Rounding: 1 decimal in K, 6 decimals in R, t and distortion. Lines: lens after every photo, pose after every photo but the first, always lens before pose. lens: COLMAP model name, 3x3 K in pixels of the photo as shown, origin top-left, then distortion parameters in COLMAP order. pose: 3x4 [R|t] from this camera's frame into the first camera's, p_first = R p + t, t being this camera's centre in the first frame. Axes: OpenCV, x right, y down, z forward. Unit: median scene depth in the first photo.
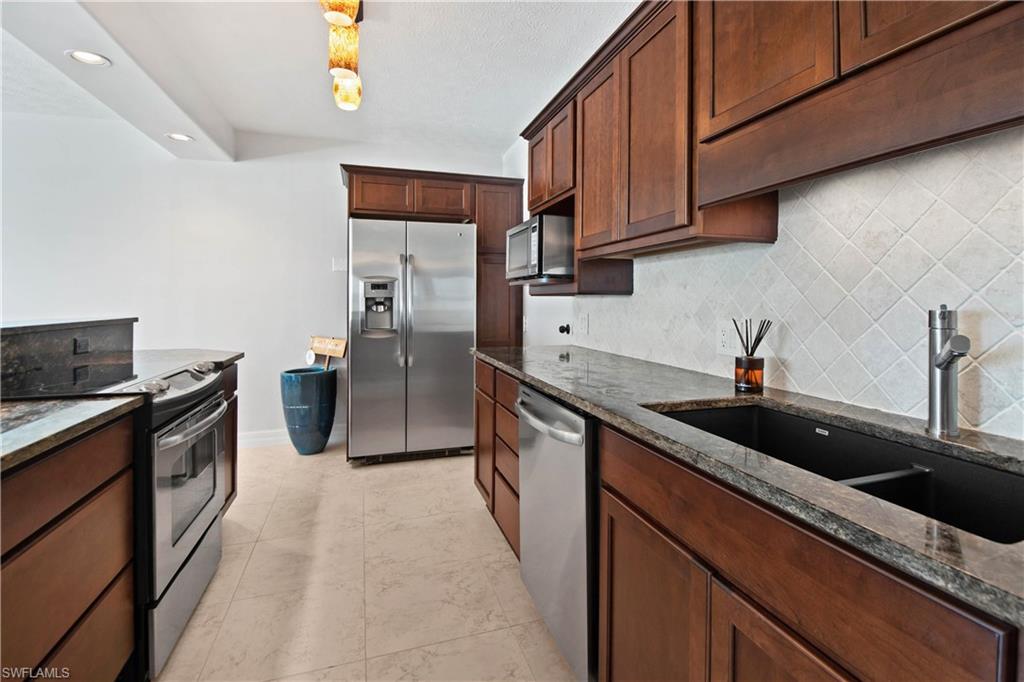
lens RADIAL K [[488.1, 0, 512.2], [0, 488.1, 300.4], [0, 0, 1]] dist [0.025909, -0.031932]
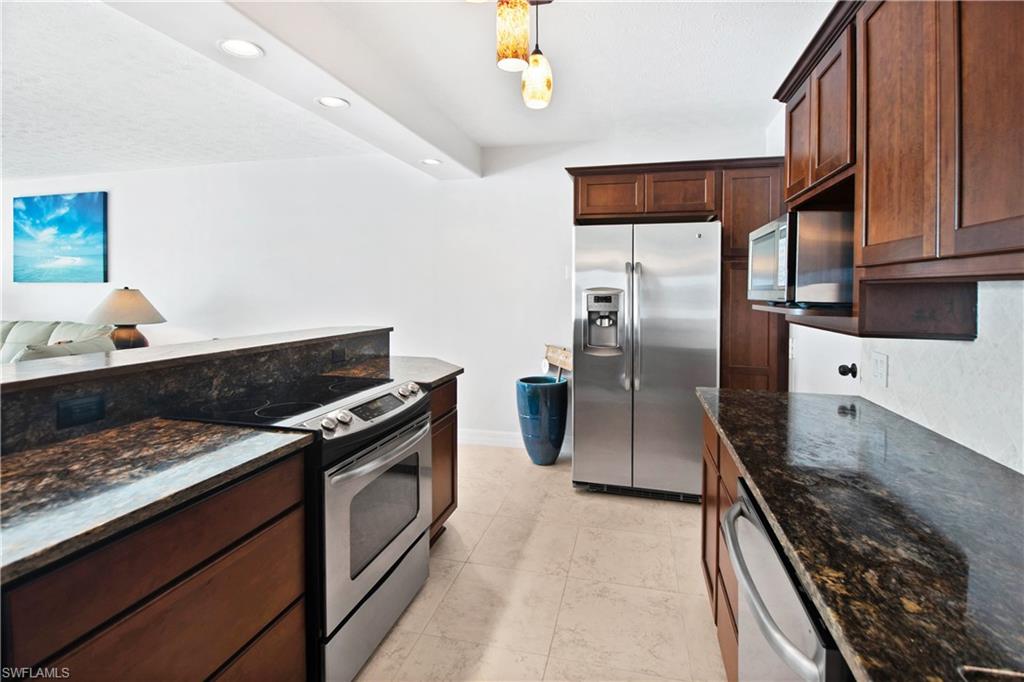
lens RADIAL K [[488.1, 0, 512.2], [0, 488.1, 300.4], [0, 0, 1]] dist [0.025909, -0.031932]
pose [[0.861606, 0.010926, -0.507460, 0.051707], [-0.004556, 0.999894, 0.013793, -0.047402], [0.507558, -0.009572, 0.861565, 0.177451]]
